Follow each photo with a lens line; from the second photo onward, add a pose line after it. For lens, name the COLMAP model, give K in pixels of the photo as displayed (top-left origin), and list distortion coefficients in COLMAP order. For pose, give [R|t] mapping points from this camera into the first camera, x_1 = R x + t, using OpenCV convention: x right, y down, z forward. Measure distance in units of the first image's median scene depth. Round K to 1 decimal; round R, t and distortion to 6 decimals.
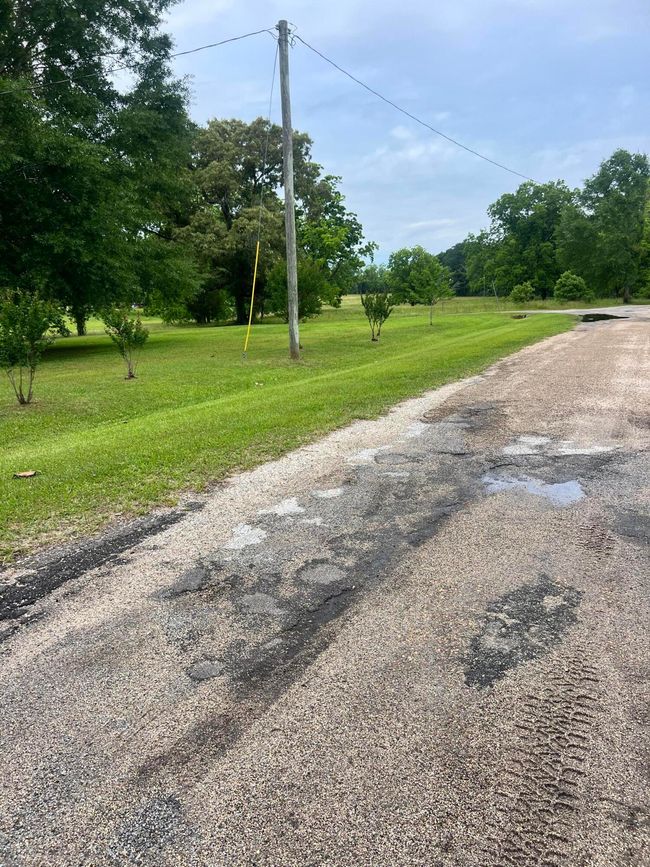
lens RADIAL K [[646.0, 0, 325.8], [0, 646.0, 430.1], [0, 0, 1]] dist [0.028862, 0.001961]
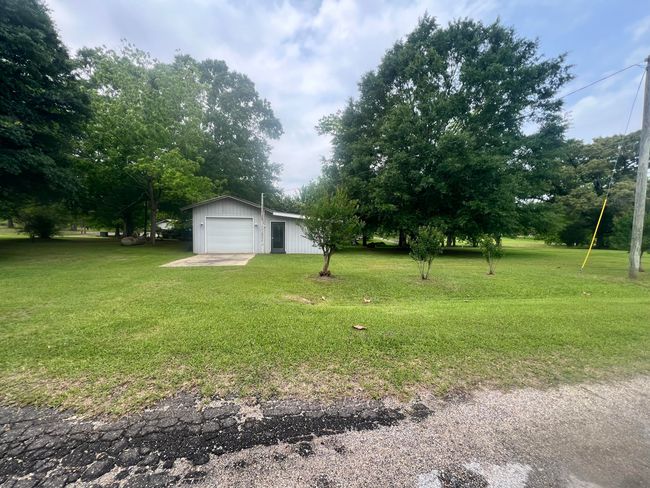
lens RADIAL K [[259.3, 0, 329.6], [0, 259.3, 243.4], [0, 0, 1]] dist [-0.003372, 0.001236]
pose [[0.584788, 0.084461, -0.806777, 0.012639], [-0.198254, 0.979285, -0.041183, -0.030886], [0.786586, 0.184030, 0.589419, 0.132429]]
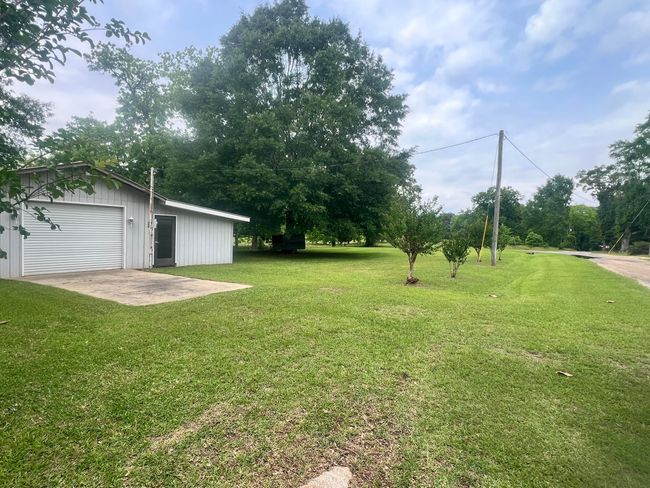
lens RADIAL K [[330.5, 0, 326.8], [0, 330.5, 242.5], [0, 0, 1]] dist [-0.002955, 0.002331]
pose [[0.990733, 0.068897, -0.117052, -0.453514], [-0.088249, 0.981631, -0.169151, 0.050530], [0.103248, 0.177913, 0.978615, -0.182114]]
